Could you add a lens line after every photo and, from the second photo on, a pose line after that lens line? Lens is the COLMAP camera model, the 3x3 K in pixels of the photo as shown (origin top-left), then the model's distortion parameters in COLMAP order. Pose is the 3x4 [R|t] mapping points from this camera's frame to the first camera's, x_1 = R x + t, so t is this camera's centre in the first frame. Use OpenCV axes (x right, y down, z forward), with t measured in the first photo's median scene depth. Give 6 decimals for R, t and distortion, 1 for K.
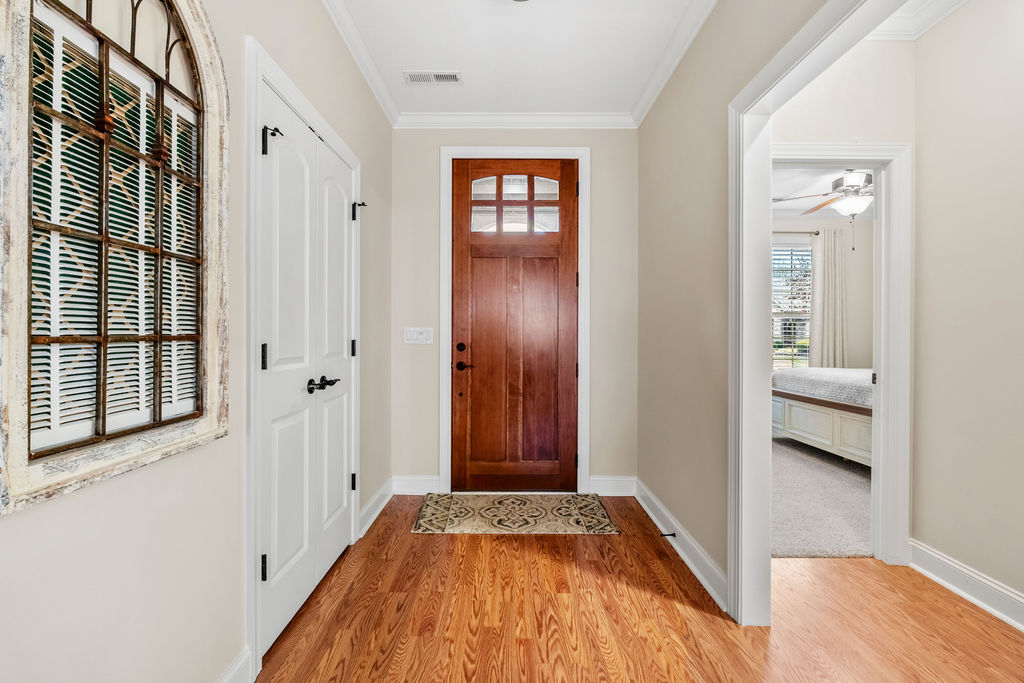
lens RADIAL K [[462.2, 0, 511.6], [0, 462.2, 338.2], [0, 0, 1]] dist [-0.003768, 0.003067]
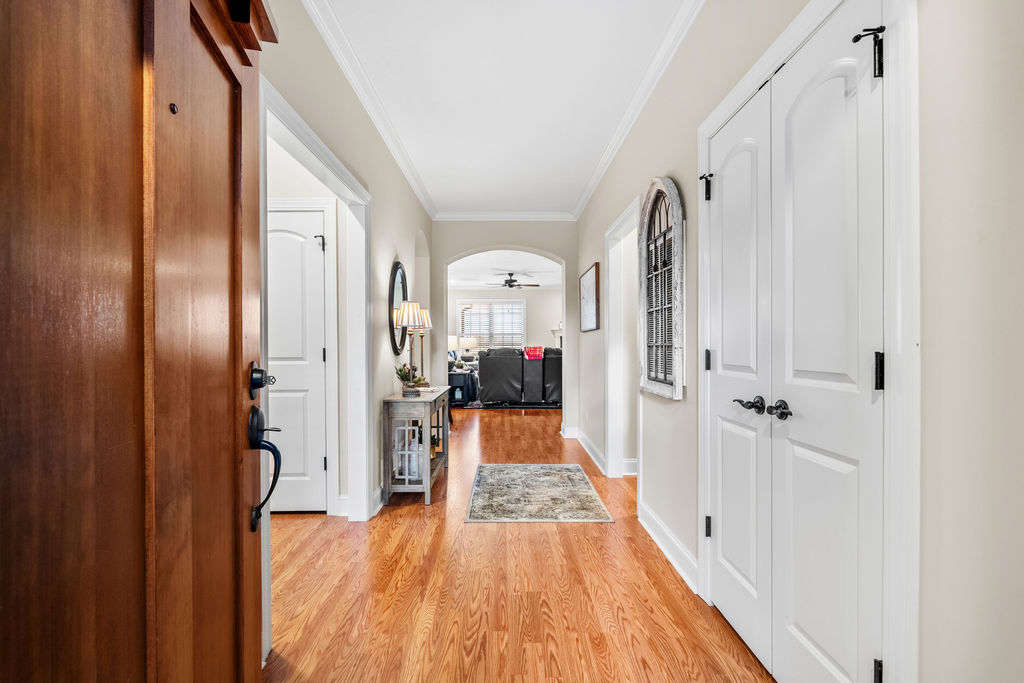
lens RADIAL K [[462.2, 0, 511.1], [0, 462.2, 341.5], [0, 0, 1]] dist [-0.003768, 0.003067]
pose [[-0.999987, -0.002187, -0.004540, 0.008752], [-0.002203, 0.999991, 0.003527, -0.012122], [0.004533, 0.003537, -0.999983, 1.991847]]
